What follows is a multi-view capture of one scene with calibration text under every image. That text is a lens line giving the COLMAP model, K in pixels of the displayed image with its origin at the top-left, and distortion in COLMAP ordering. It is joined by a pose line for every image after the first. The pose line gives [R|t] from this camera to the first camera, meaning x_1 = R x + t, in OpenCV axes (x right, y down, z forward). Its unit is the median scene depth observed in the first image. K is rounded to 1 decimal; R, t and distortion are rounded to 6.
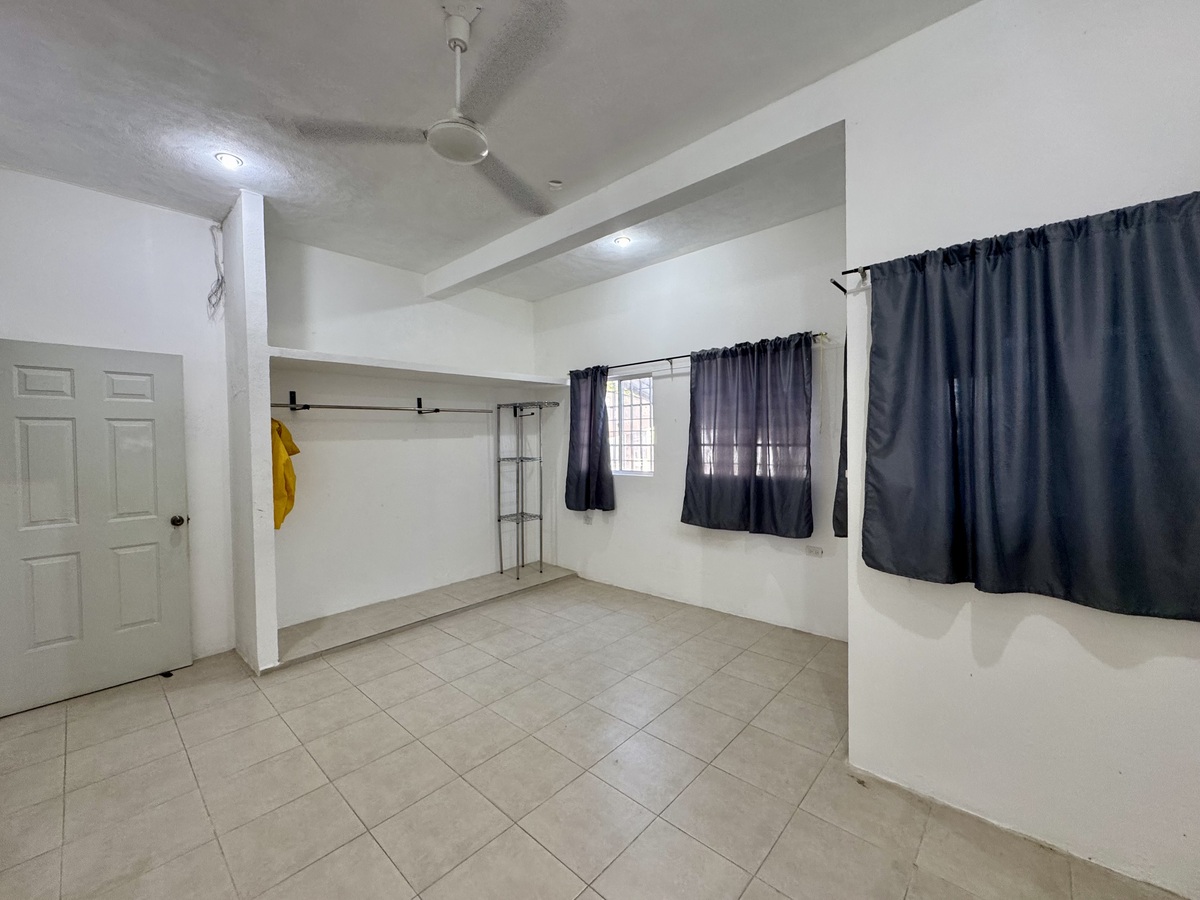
lens RADIAL K [[480.2, 0, 601.9], [0, 480.2, 447.6], [0, 0, 1]] dist [-0.002297, -0.000119]
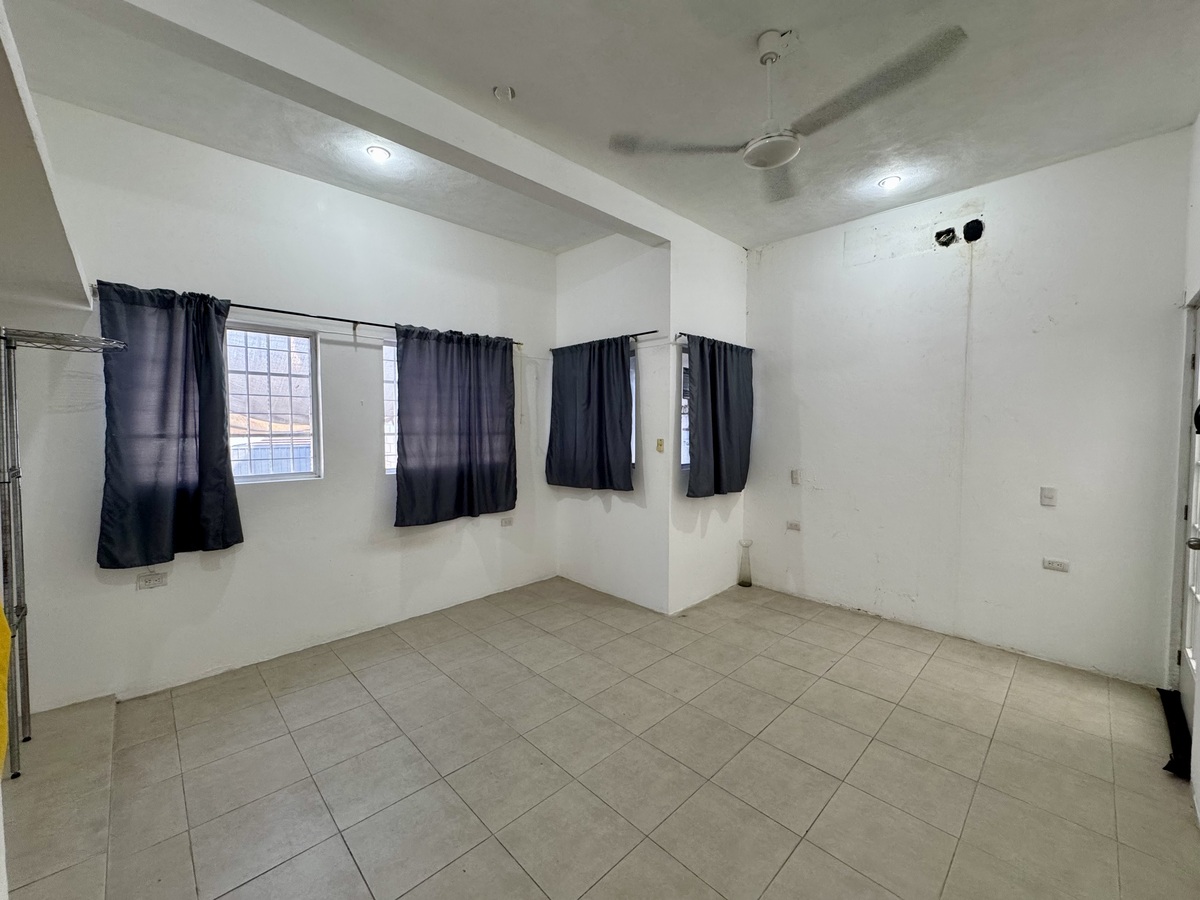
lens RADIAL K [[480.2, 0, 601.9], [0, 480.2, 447.6], [0, 0, 1]] dist [-0.002297, -0.000119]
pose [[0.059979, -0.028999, 0.997778, -0.674554], [0.016923, 0.999464, 0.028031, 0.000803], [-0.998056, 0.015204, 0.060437, 0.626658]]
